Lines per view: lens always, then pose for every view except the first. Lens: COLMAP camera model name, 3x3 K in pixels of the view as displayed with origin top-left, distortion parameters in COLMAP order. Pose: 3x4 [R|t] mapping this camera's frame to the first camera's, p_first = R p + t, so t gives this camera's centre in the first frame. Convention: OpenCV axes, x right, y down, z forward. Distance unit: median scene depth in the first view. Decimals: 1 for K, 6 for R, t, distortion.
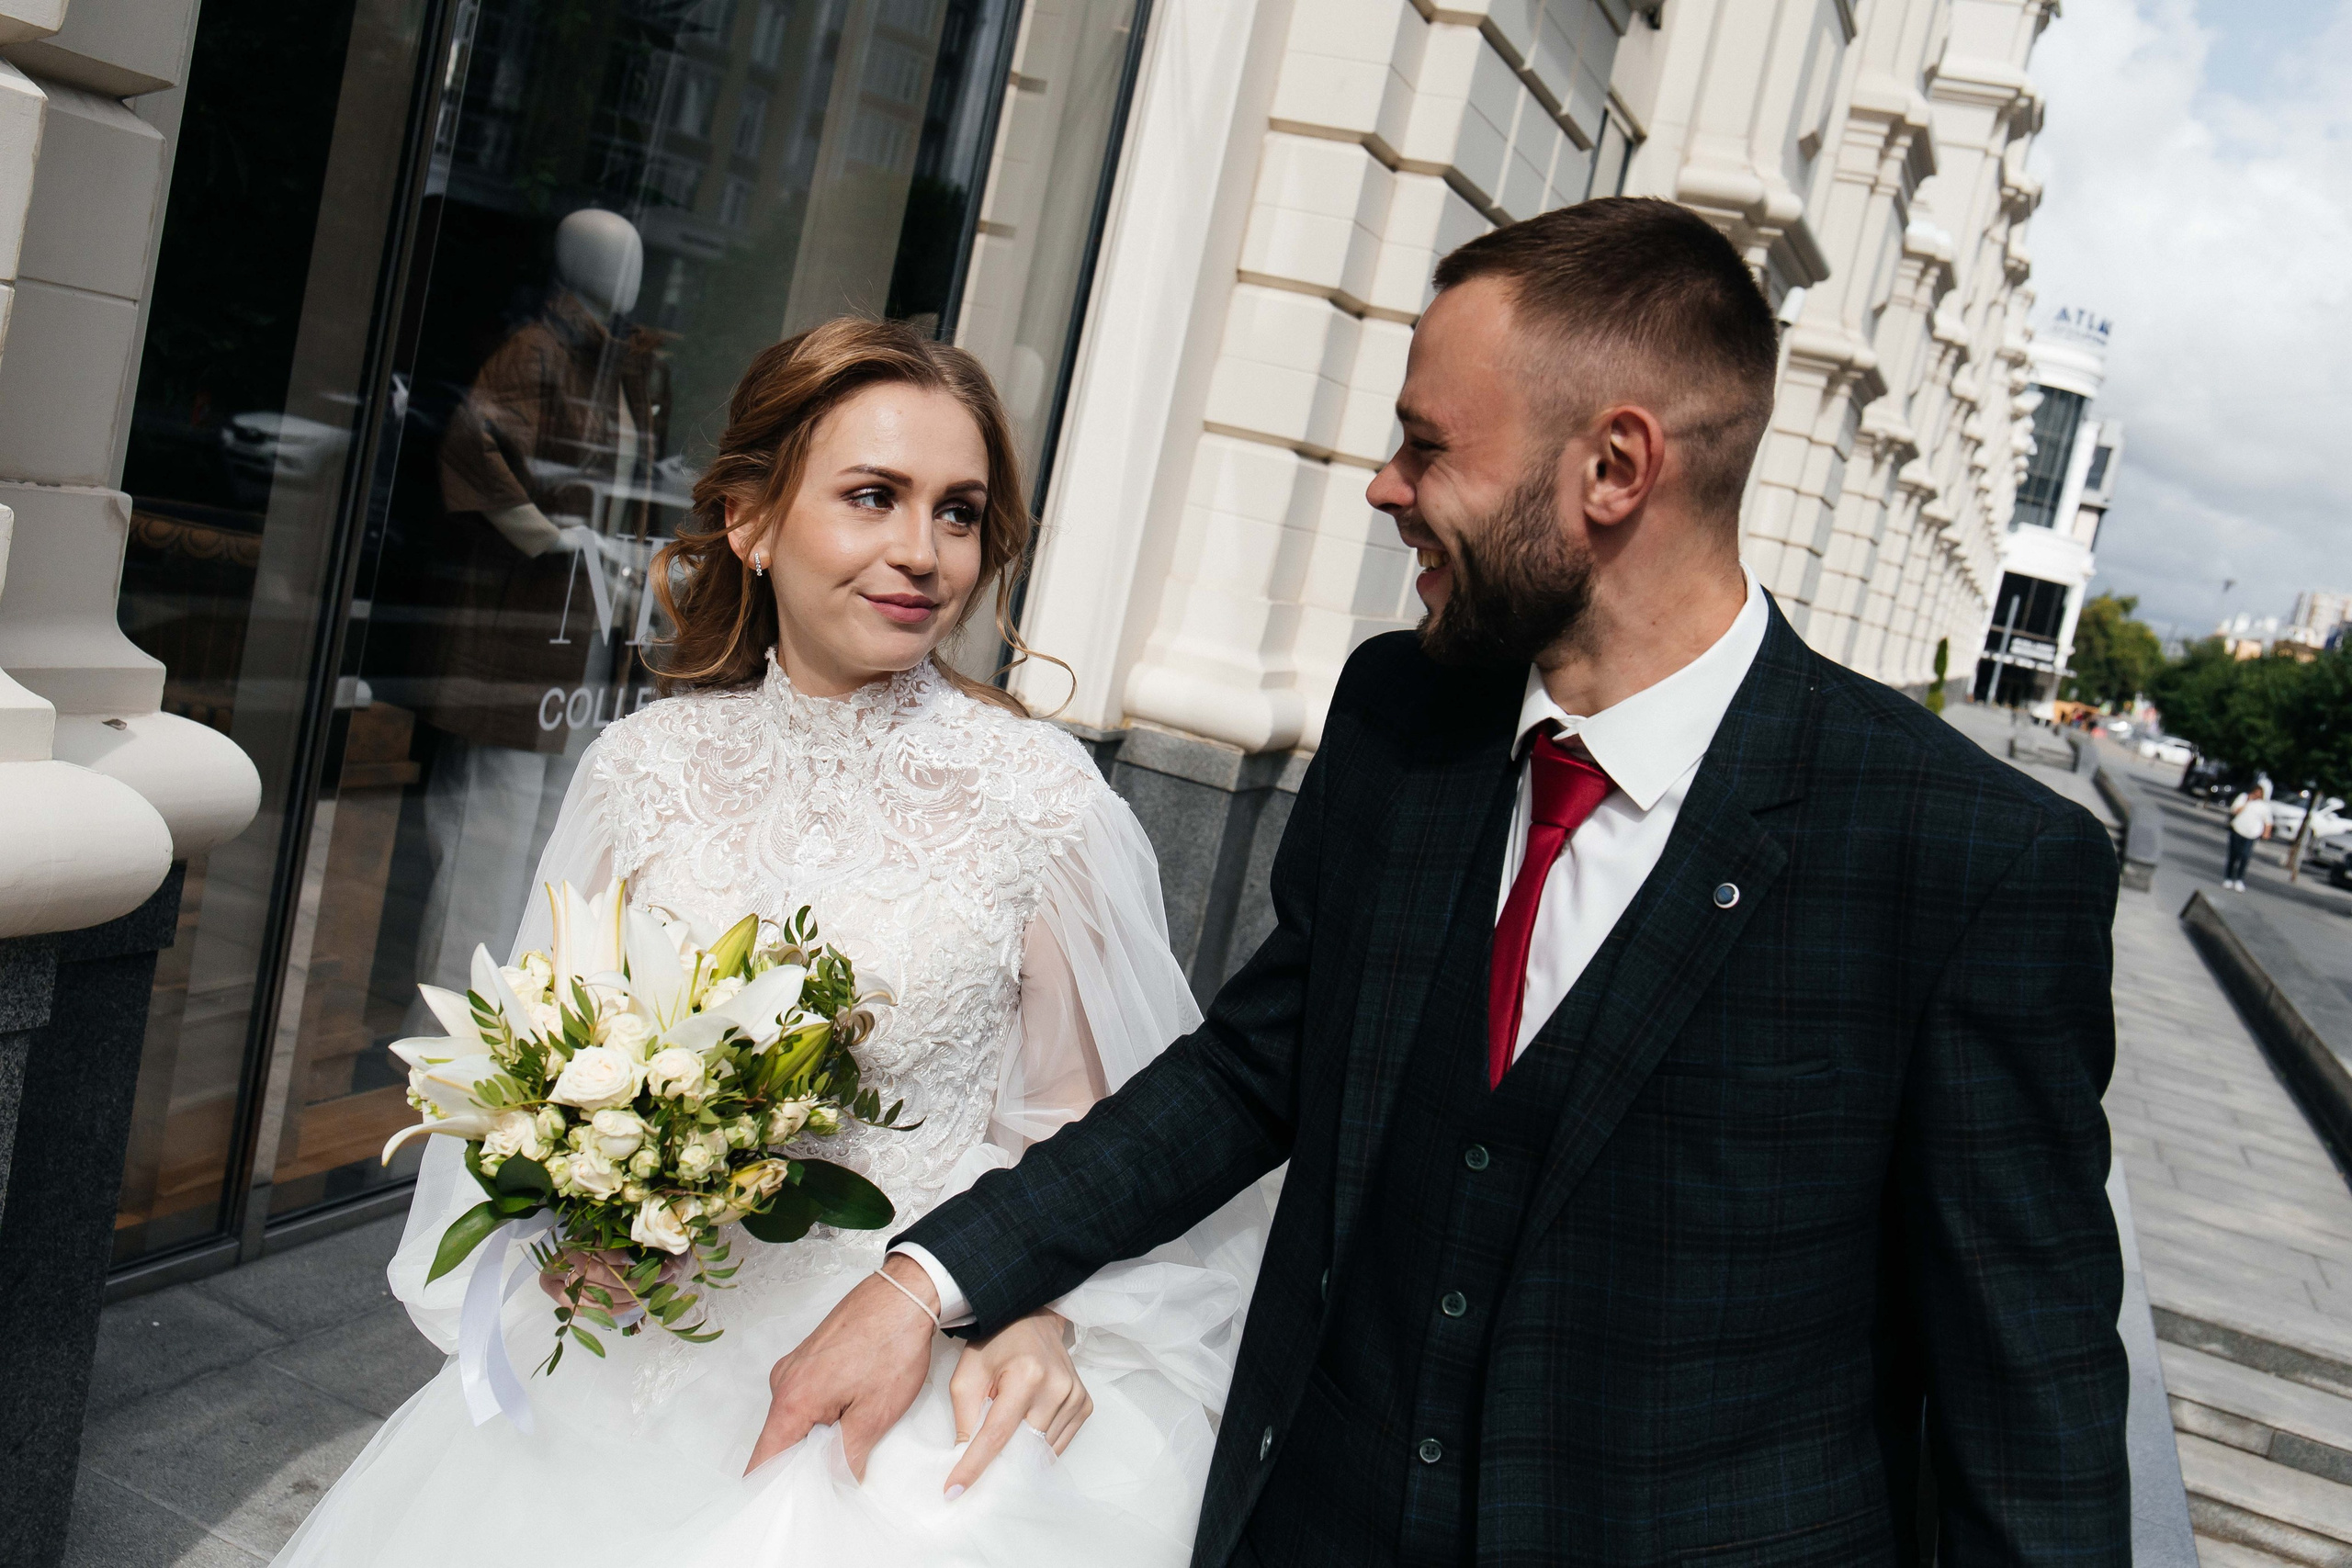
lens RADIAL K [[2219.8, 0, 1181.1], [0, 2219.8, 733.9], [0, 0, 1]] dist [-0.012173, -0.061458]
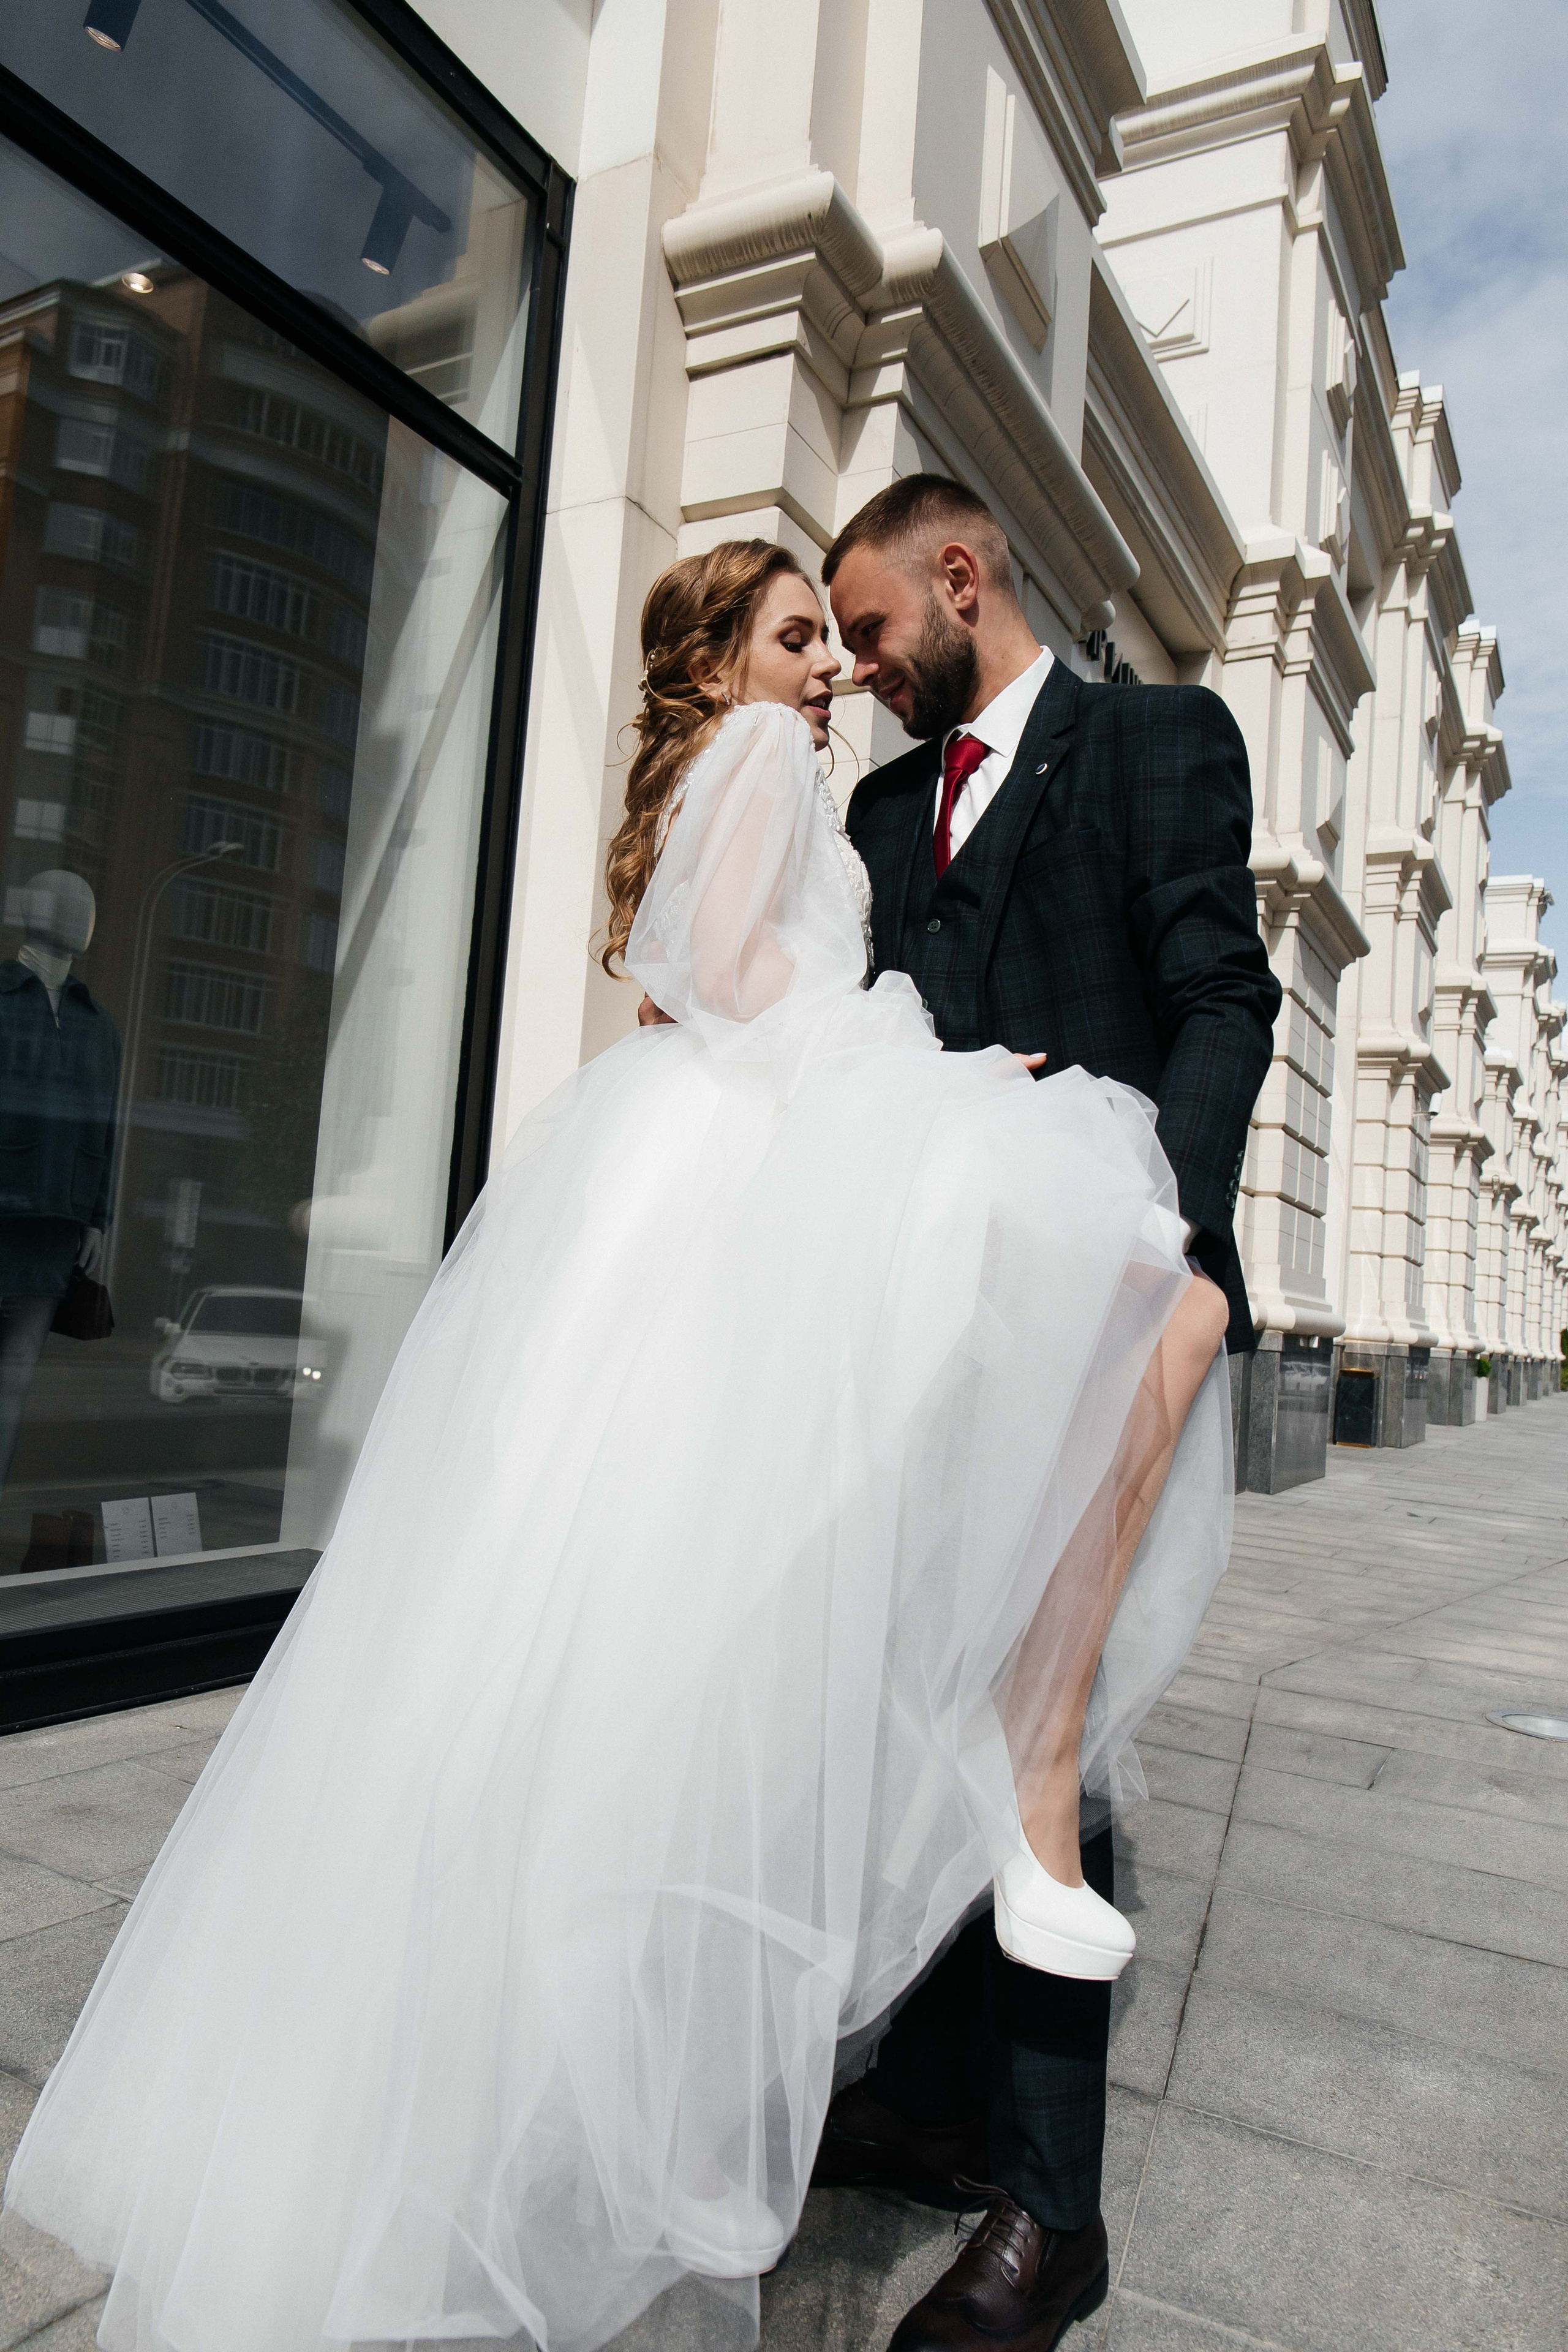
lens RADIAL K [[1592.1, 0, 731.5], [0, 1592.1, 1184.3], [0, 0, 1]] dist [-0.015735, -0.000789]
pose [[0.980032, -0.150828, -0.129572, -0.063164], [0.121356, 0.969897, -0.211120, 0.035825], [0.157514, 0.191180, 0.968834, -0.158474]]
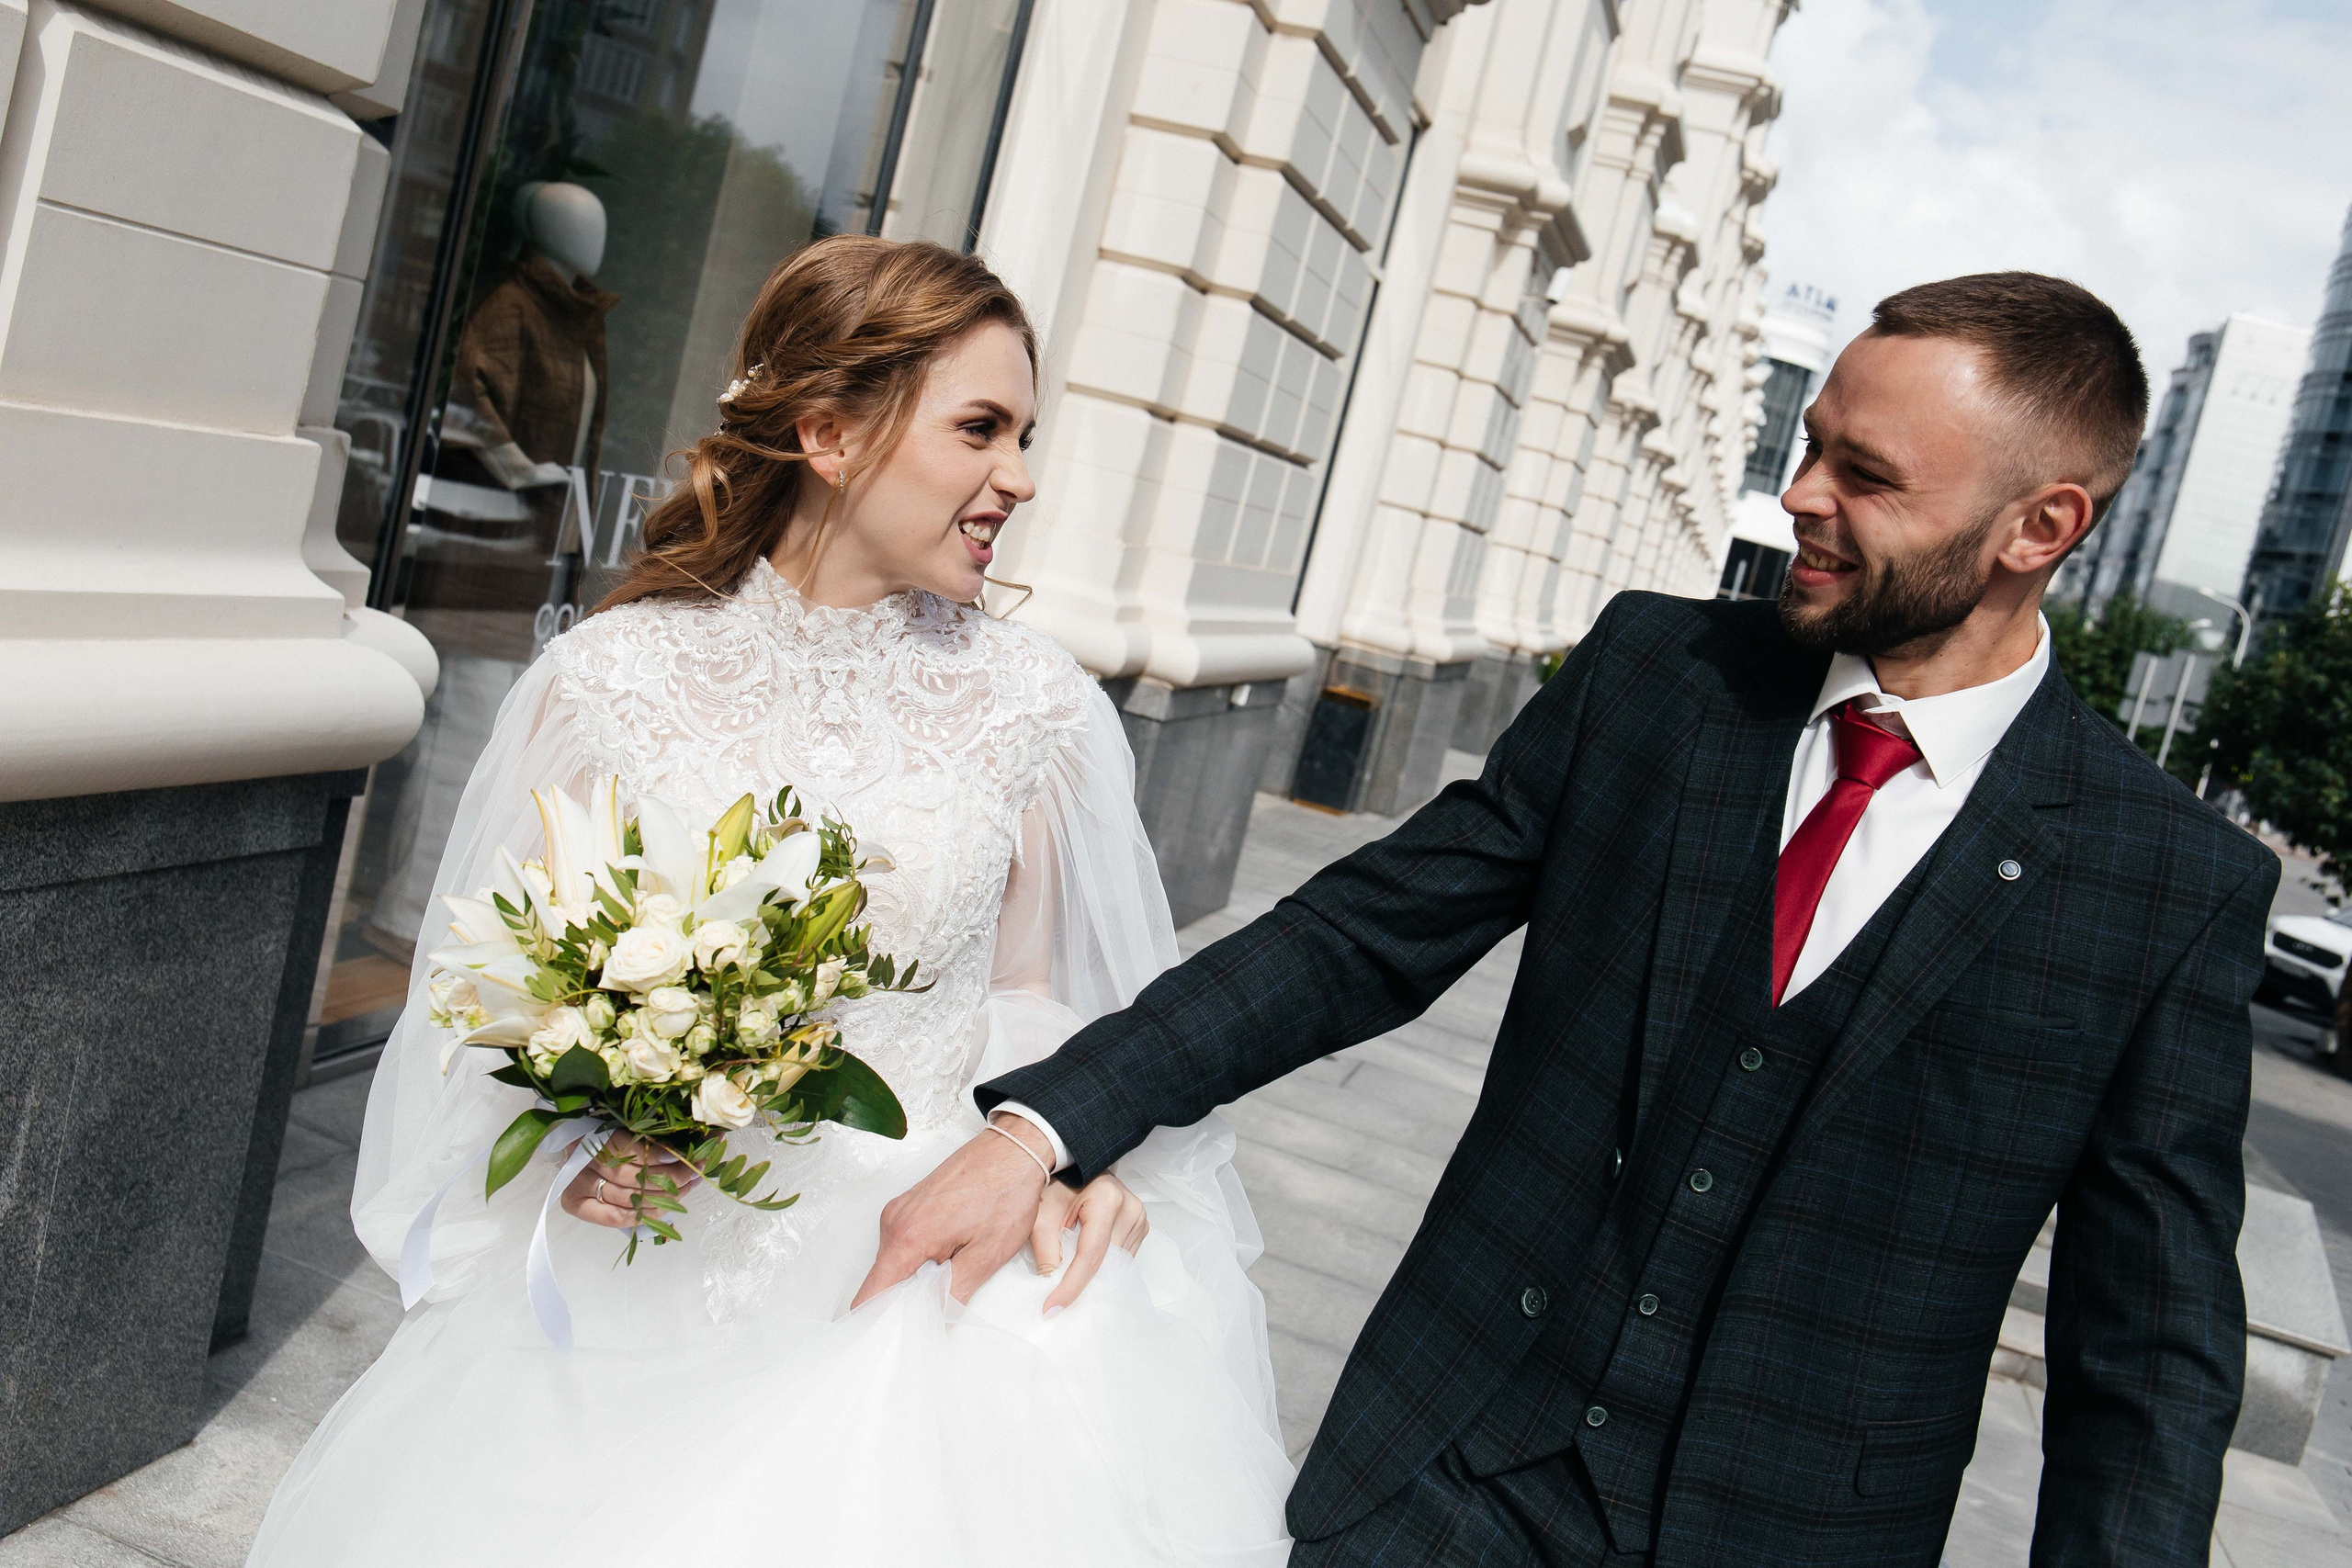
lens RADIAL K [[2229.8, 0, 1188.1], [0, 2229.8, 752.9], [0, 0, 1]] dist [-0.045333, -0.005203]
pose [[0.992923, 0.012274, 0.118120, -0.015952], [-0.015907, 0.999427, 0.029862, 0.003129], [-0.117686, -0.031529, 0.992550, -0.034606]]
